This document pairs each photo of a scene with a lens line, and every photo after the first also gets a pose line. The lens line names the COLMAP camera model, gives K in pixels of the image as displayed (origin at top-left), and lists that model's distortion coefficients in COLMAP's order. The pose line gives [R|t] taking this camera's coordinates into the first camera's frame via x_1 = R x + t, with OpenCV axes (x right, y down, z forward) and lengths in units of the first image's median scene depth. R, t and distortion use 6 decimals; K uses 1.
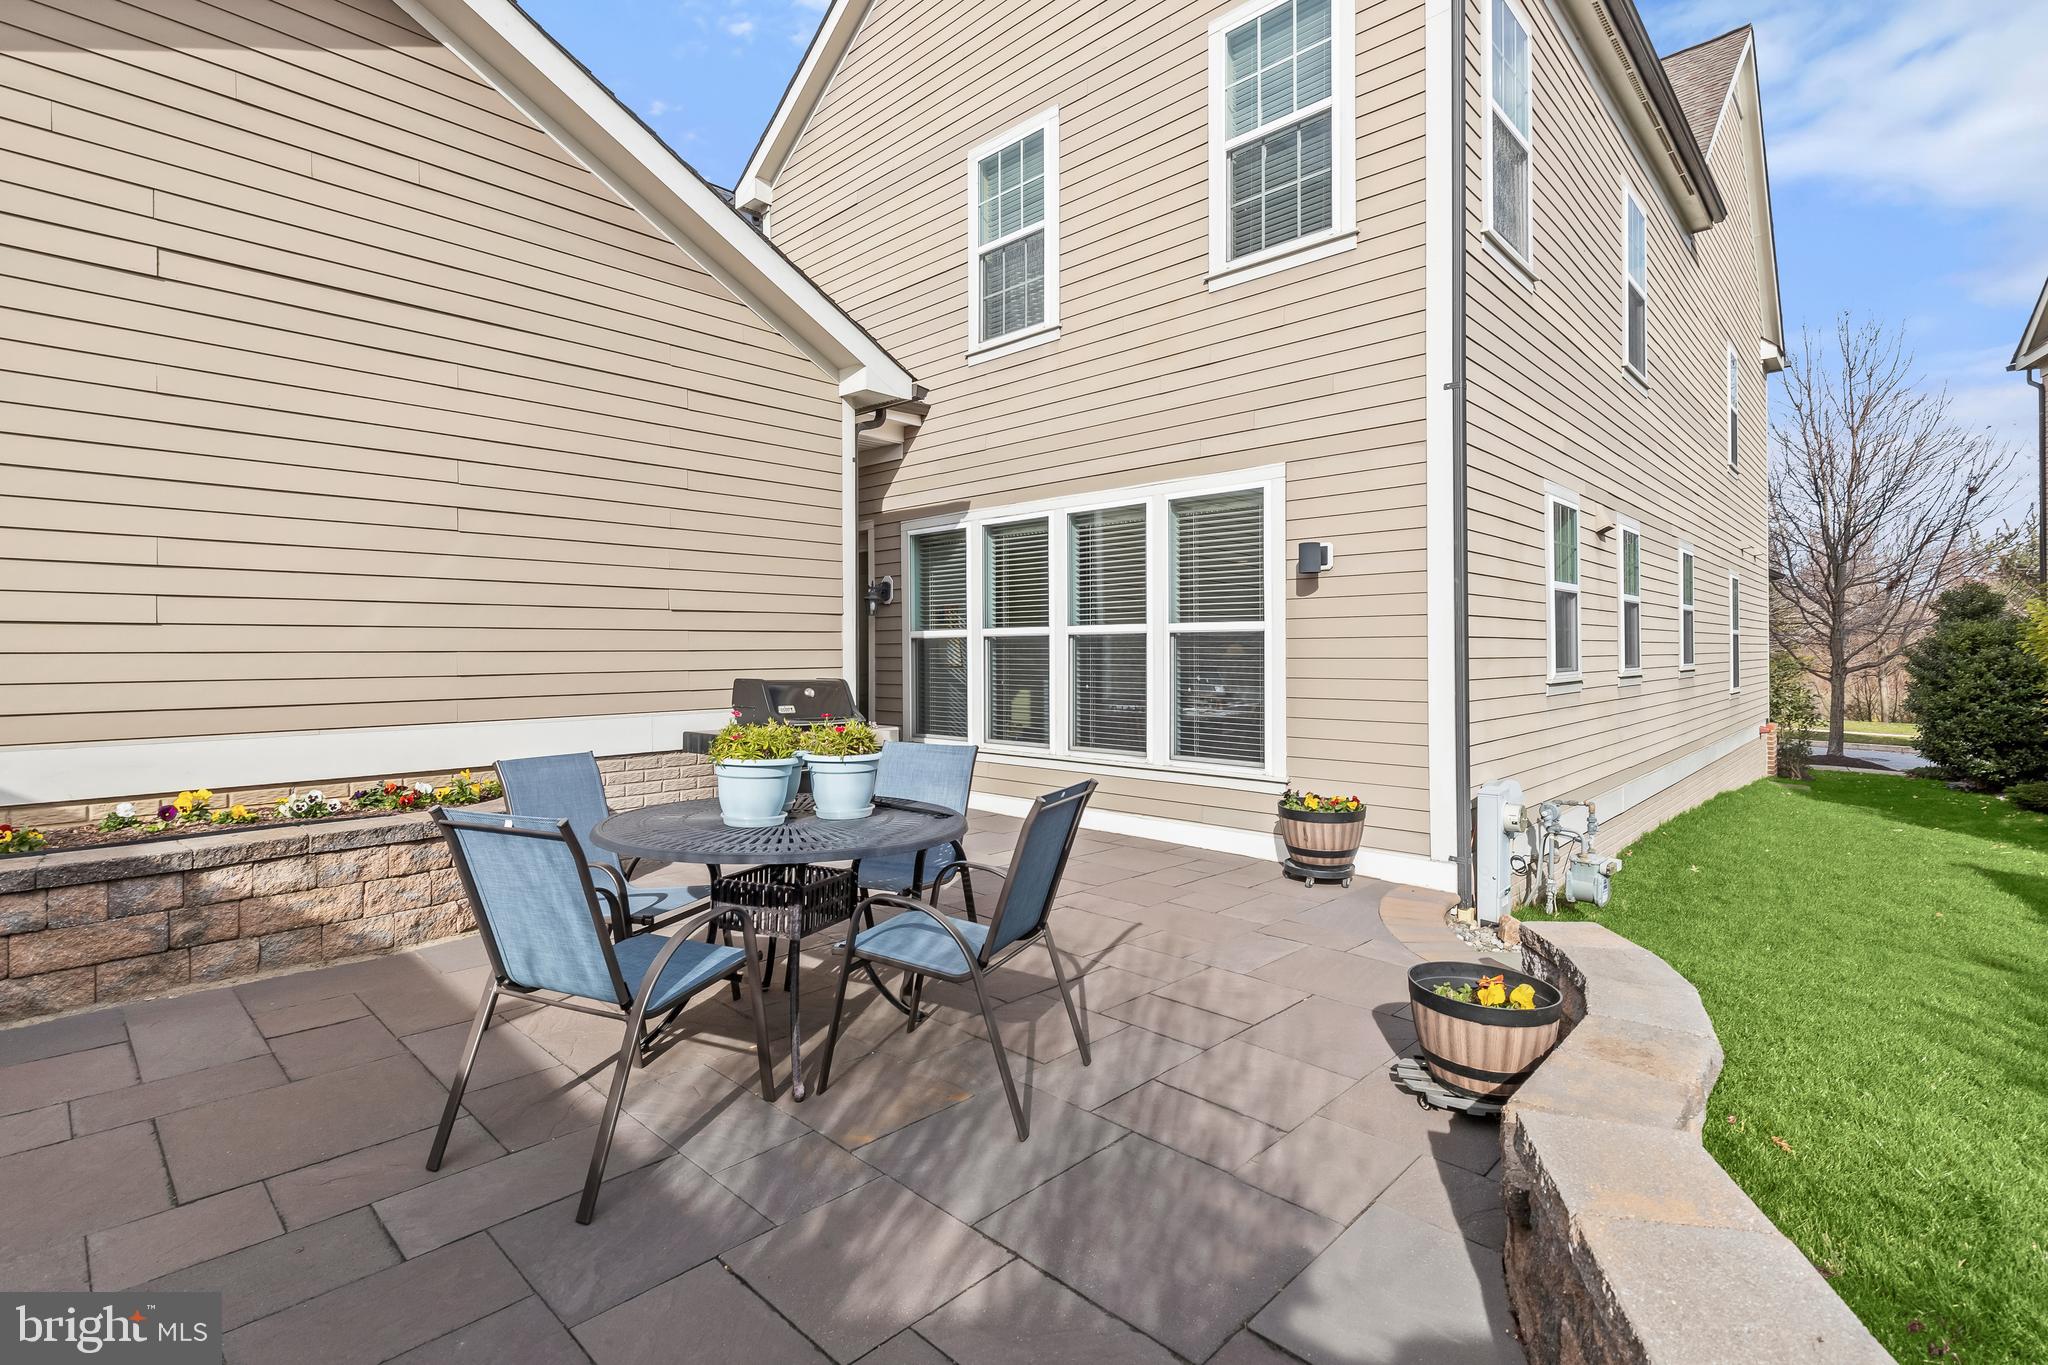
lens RADIAL K [[941.1, 0, 1023.8], [0, 941.1, 646.6], [0, 0, 1]] dist [0.008289, -0.000506]
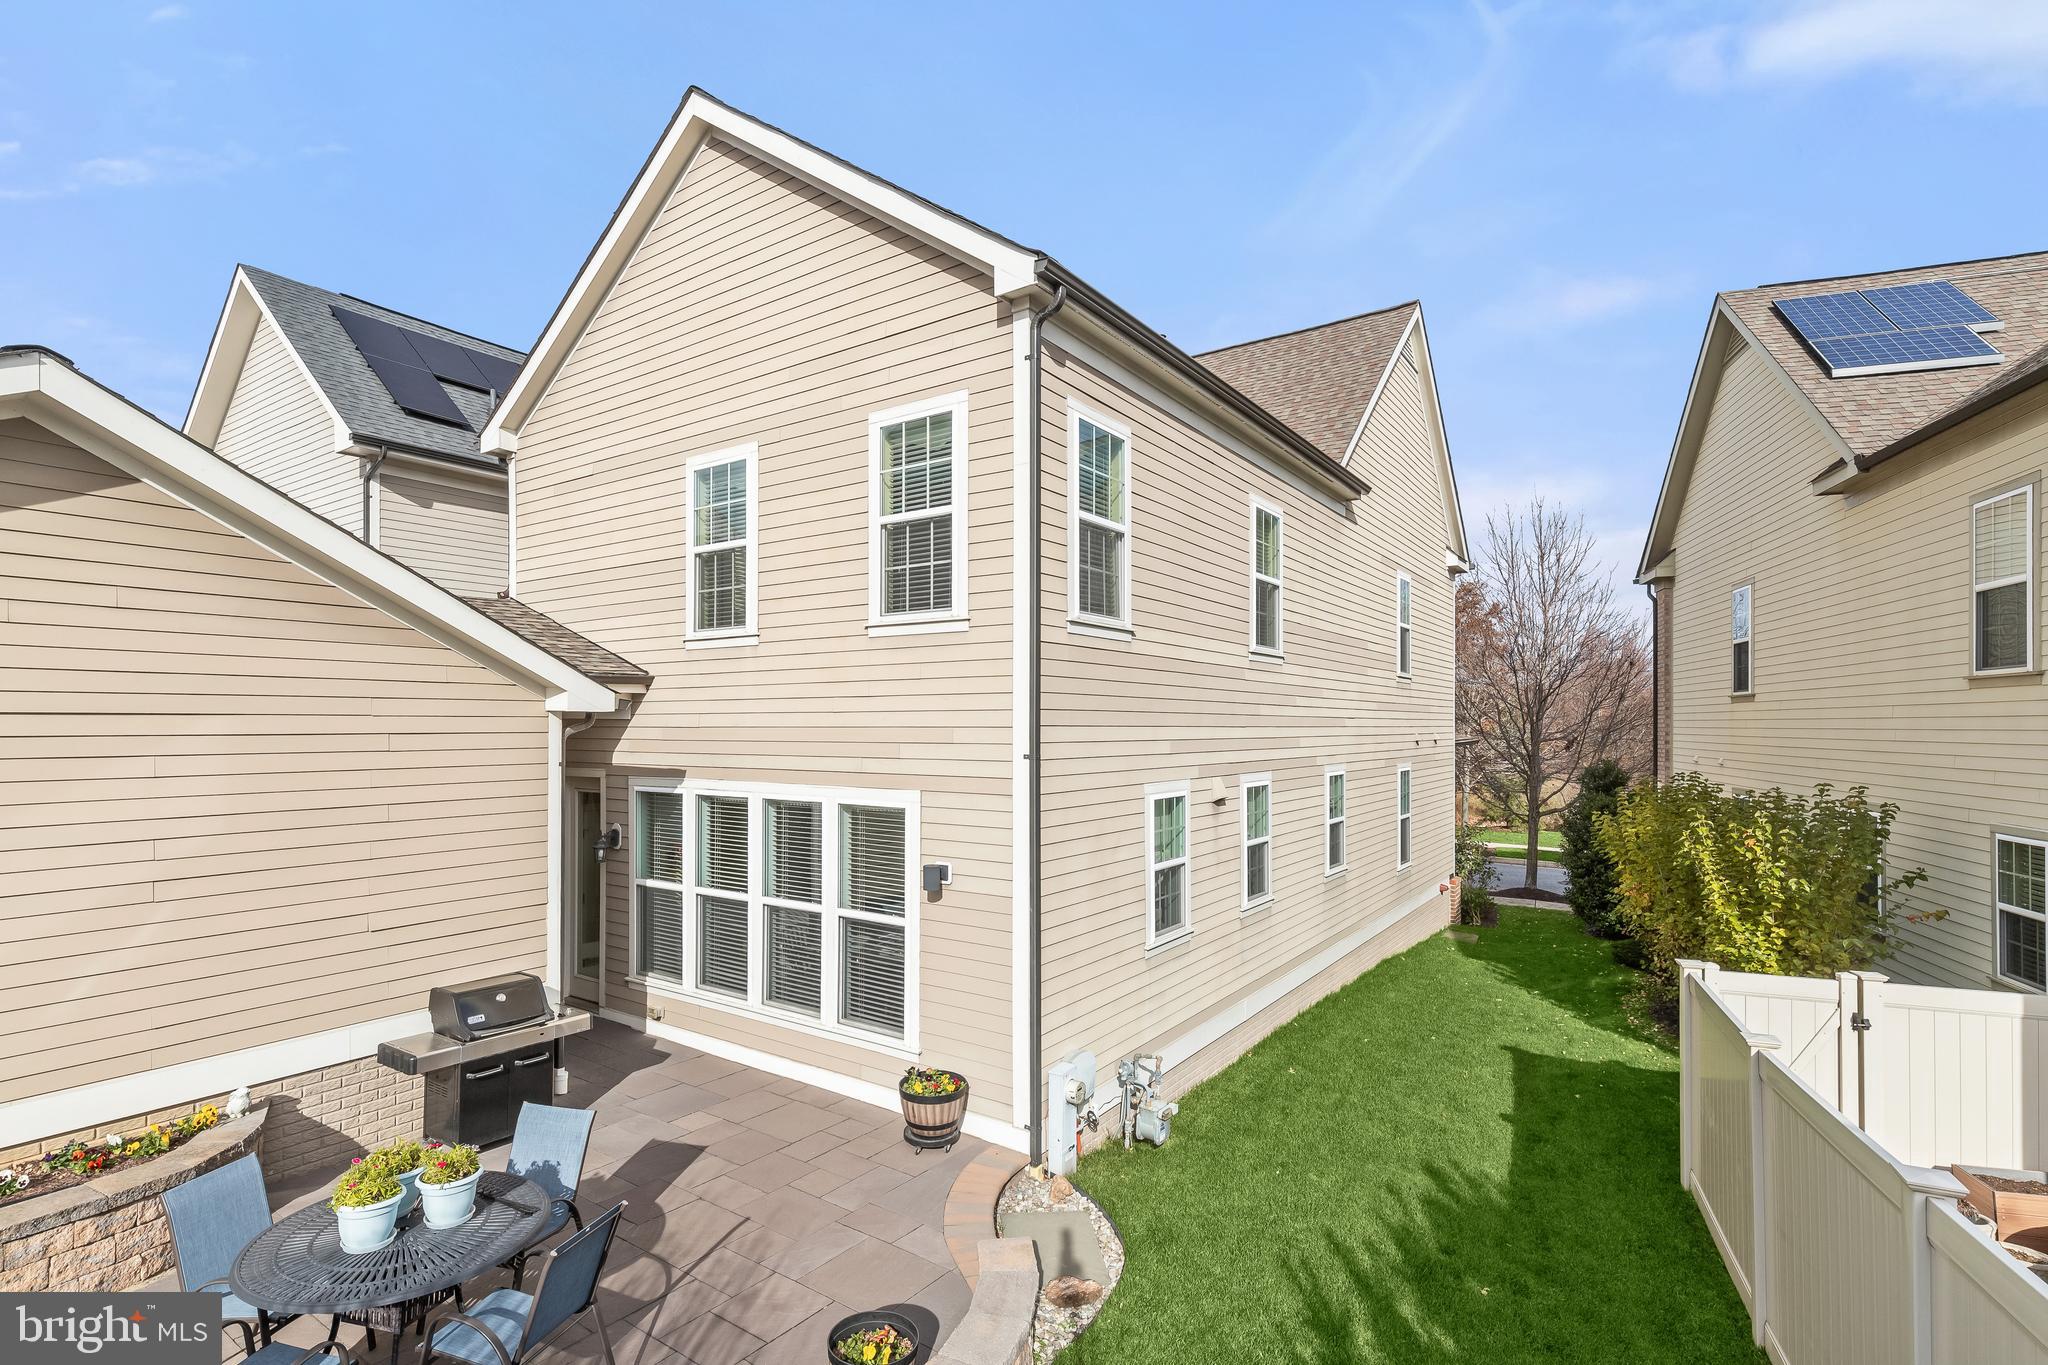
lens RADIAL K [[967.2, 0, 1009.0], [0, 967.2, 722.8], [0, 0, 1]] dist [0.010033, 0.000360]
pose [[0.989830, 0.006214, 0.142121, 0.204568], [-0.006480, 0.999978, 0.001408, -0.276427], [-0.142109, -0.002315, 0.989848, -0.252204]]
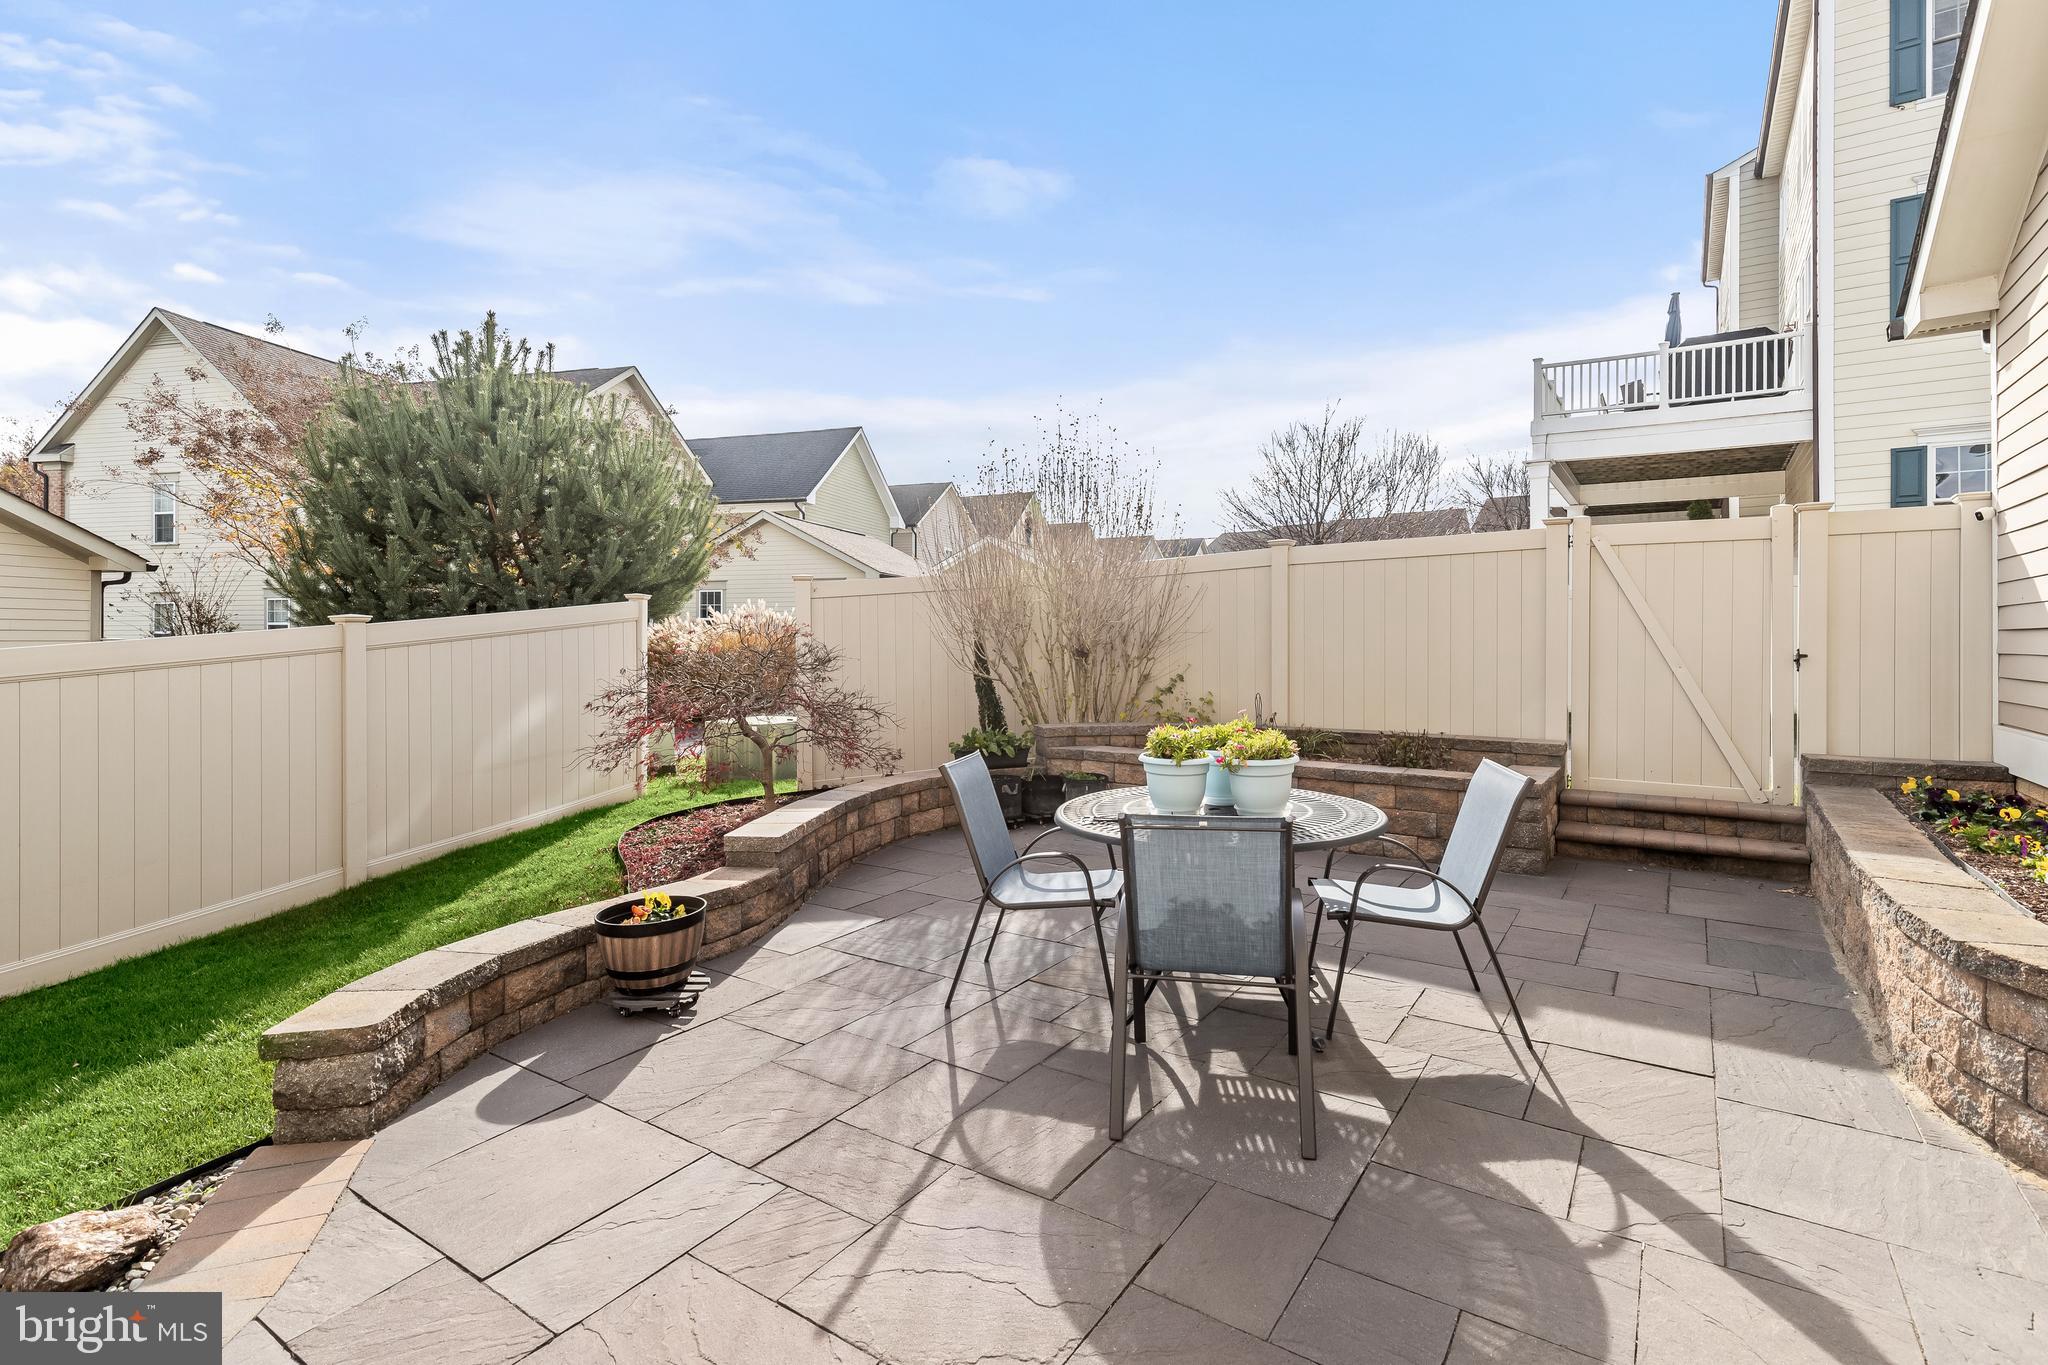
lens RADIAL K [[955.8, 0, 1032.0], [0, 955.8, 640.1], [0, 0, 1]] dist [-0.001543, -0.000015]
pose [[-0.987601, 0.001752, -0.156976, 0.070629], [0.003367, 0.999944, -0.010020, -0.002847], [0.156949, -0.010424, -0.987552, 1.044222]]
